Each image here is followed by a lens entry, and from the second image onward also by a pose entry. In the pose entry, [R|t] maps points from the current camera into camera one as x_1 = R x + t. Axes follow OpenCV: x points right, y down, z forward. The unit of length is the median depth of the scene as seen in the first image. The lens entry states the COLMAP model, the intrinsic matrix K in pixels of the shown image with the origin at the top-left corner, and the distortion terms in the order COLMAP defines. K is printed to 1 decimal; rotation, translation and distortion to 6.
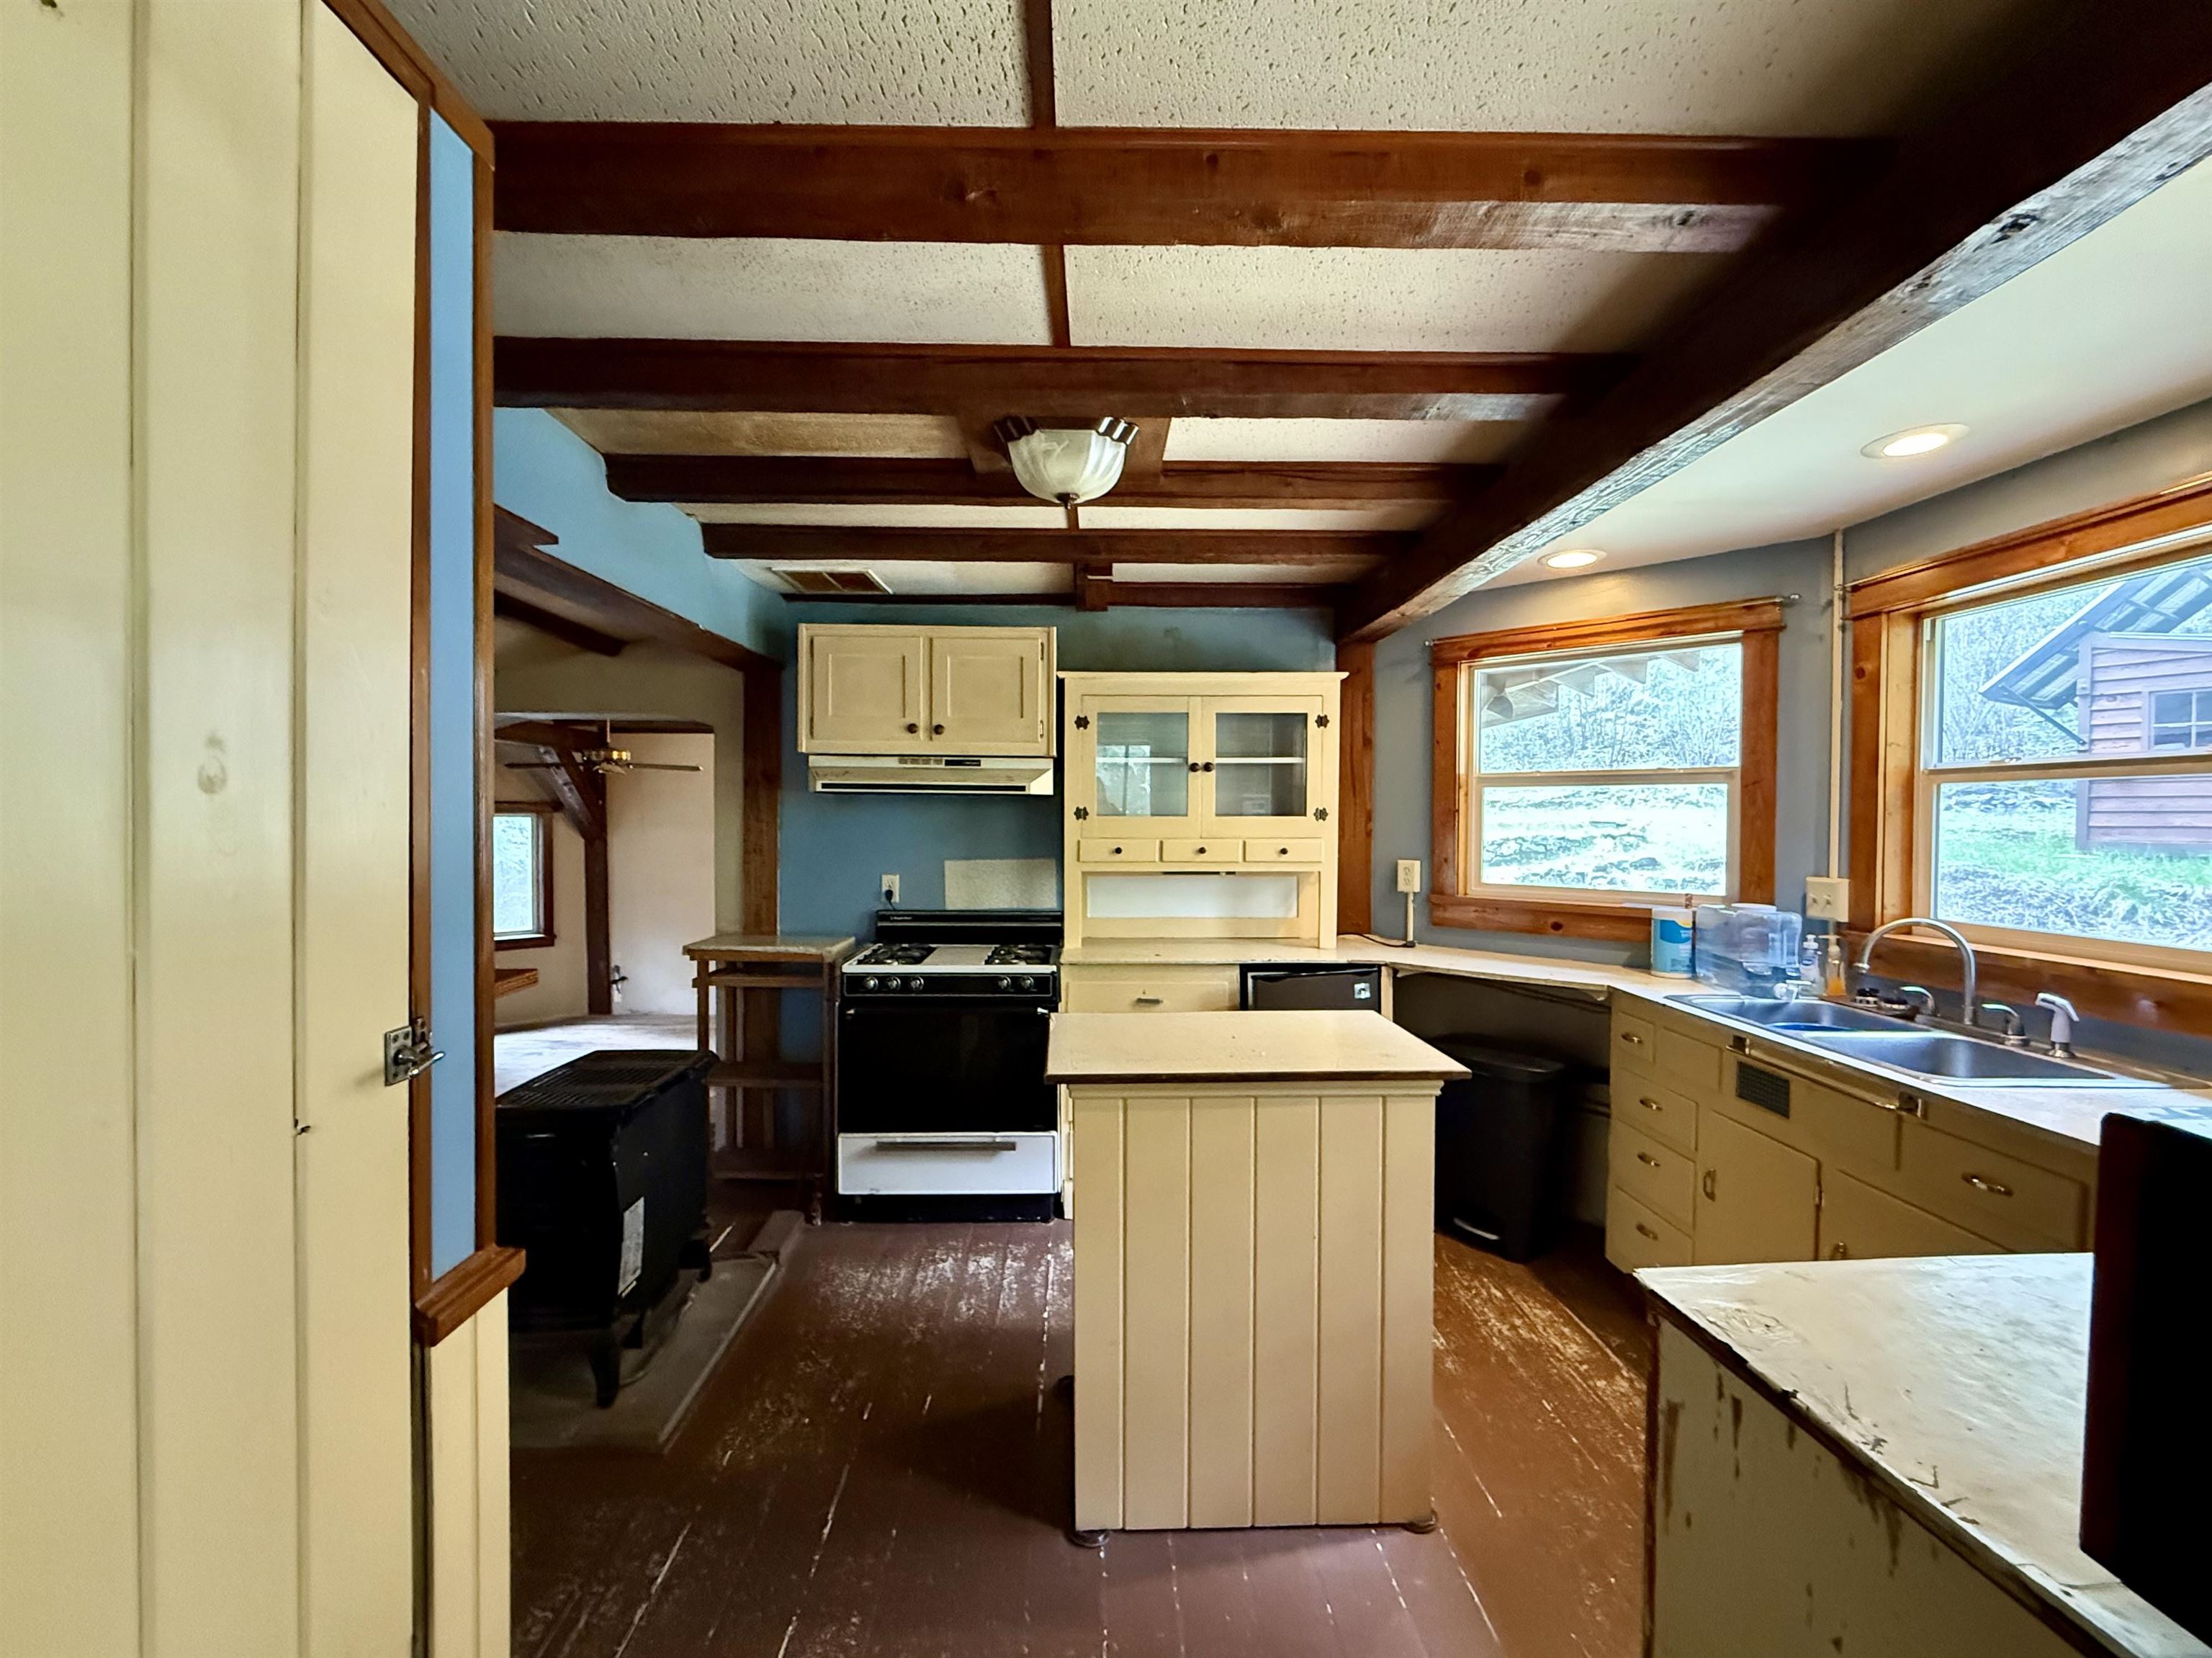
lens RADIAL K [[894.1, 0, 1091.7], [0, 894.1, 829.0], [0, 0, 1]] dist [-0.000241, 0.001106]
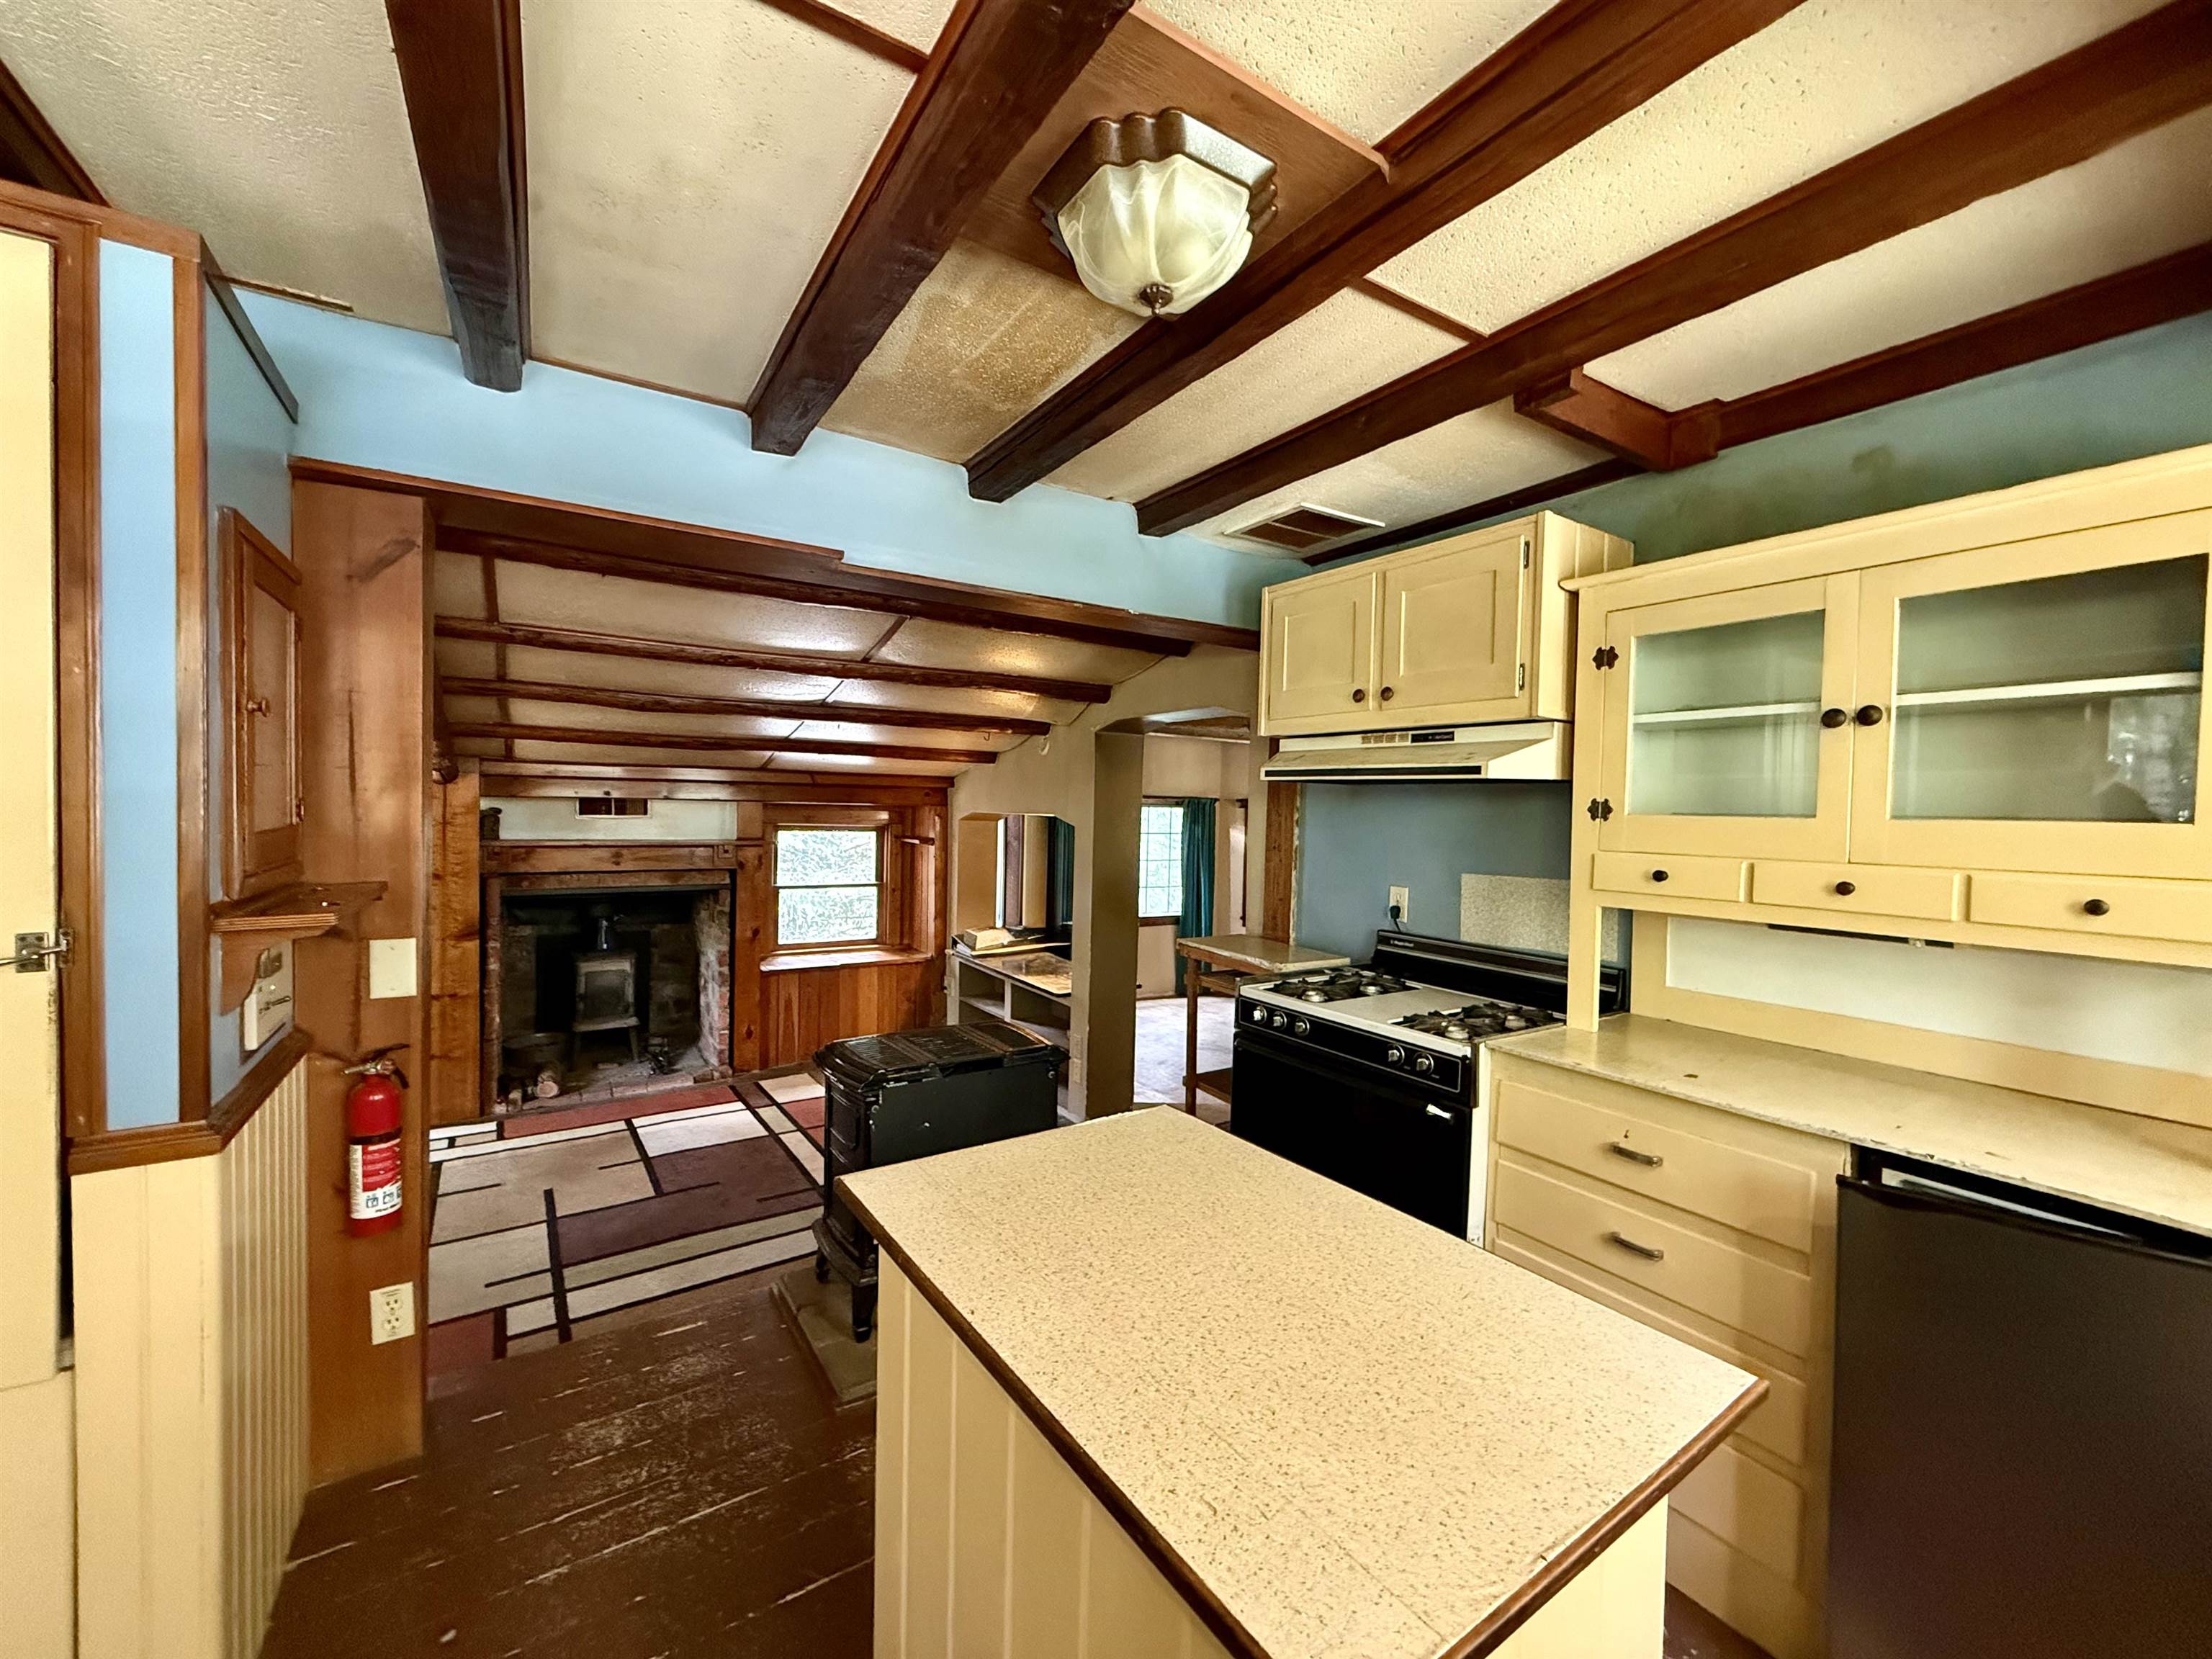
lens RADIAL K [[878.7, 0, 1106.0], [0, 878.7, 829.5], [0, 0, 1]] dist [-0.000298, -0.000027]
pose [[0.537257, 0.029001, -0.842920, 0.309252], [-0.029202, 0.999449, 0.015773, -0.003705], [0.842913, 0.016140, 0.537808, 0.403454]]
